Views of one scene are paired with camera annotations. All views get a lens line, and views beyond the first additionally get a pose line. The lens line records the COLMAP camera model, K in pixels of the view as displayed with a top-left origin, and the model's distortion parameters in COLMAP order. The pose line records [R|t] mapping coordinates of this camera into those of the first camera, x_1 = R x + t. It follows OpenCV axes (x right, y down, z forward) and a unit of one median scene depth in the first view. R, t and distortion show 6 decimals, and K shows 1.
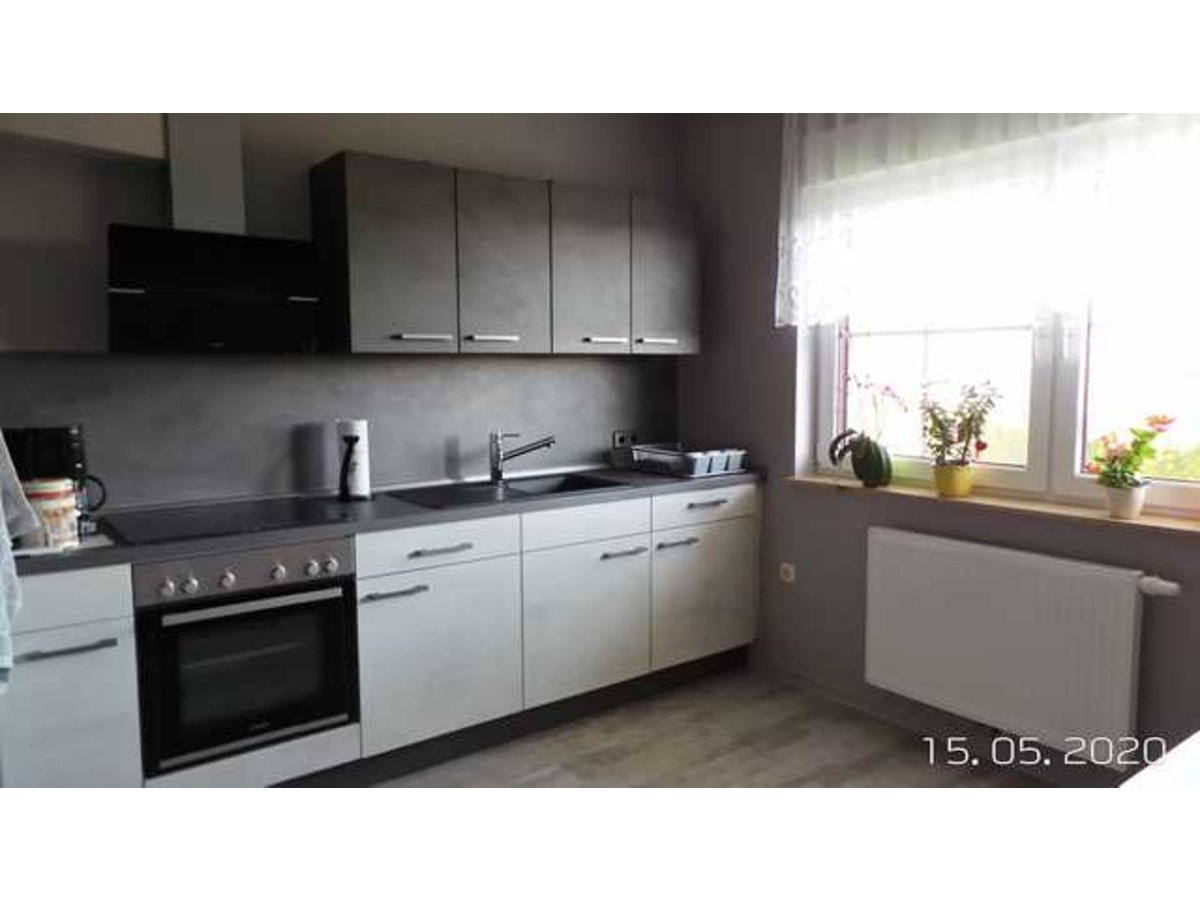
lens RADIAL K [[851.3, 0, 601.5], [0, 851.3, 449.9], [0, 0, 1]] dist [0.016291, 0.013994]
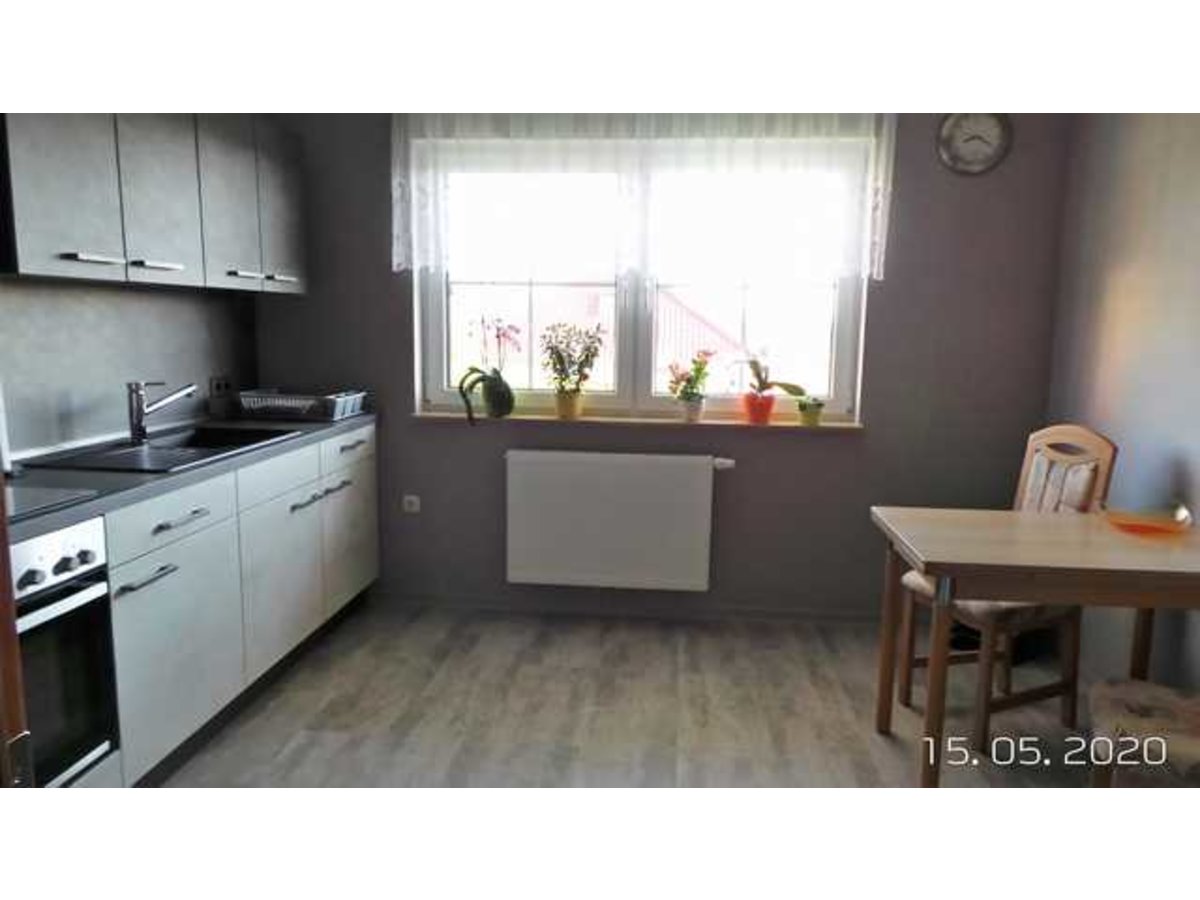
lens RADIAL K [[851.3, 0, 601.9], [0, 851.3, 450.2], [0, 0, 1]] dist [0.016291, 0.013994]
pose [[0.676531, -0.095407, 0.730207, -0.446598], [0.052128, 0.995289, 0.081745, 0.001950], [-0.734567, -0.017239, 0.678318, 0.112116]]
